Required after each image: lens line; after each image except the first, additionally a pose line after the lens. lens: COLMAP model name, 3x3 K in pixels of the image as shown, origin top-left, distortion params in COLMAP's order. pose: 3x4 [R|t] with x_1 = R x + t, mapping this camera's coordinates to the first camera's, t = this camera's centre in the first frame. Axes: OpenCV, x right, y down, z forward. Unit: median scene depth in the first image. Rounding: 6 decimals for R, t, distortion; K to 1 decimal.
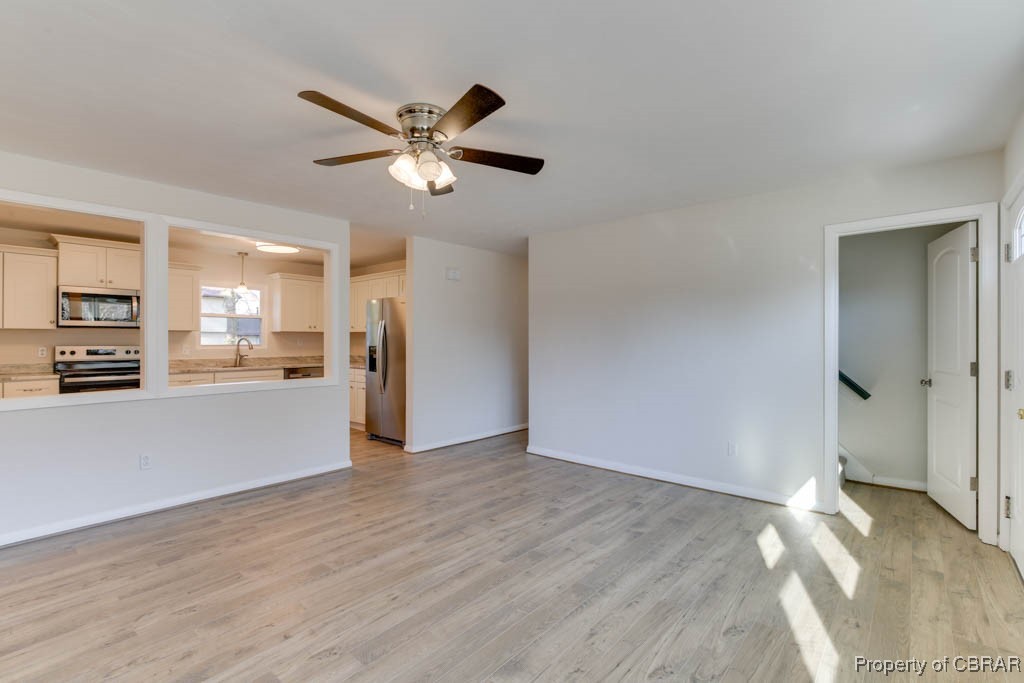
lens RADIAL K [[468.0, 0, 512.0], [0, 468.0, 341.5], [0, 0, 1]] dist [-0.000298, -0.000019]
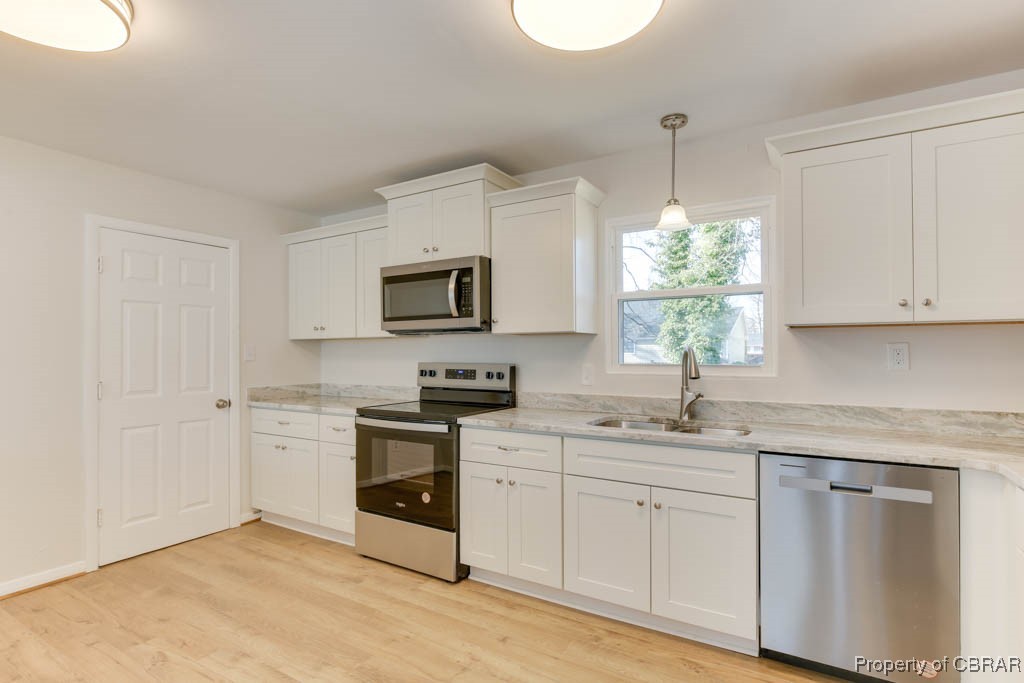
lens RADIAL K [[513.6, 0, 512.0], [0, 513.6, 341.5], [0, 0, 1]] dist [0.000451, 0.000049]
pose [[0.158388, -0.014886, -0.987265, -0.217088], [0.003049, 0.999889, -0.014587, -0.007351], [0.987372, -0.000700, 0.158416, 0.893289]]
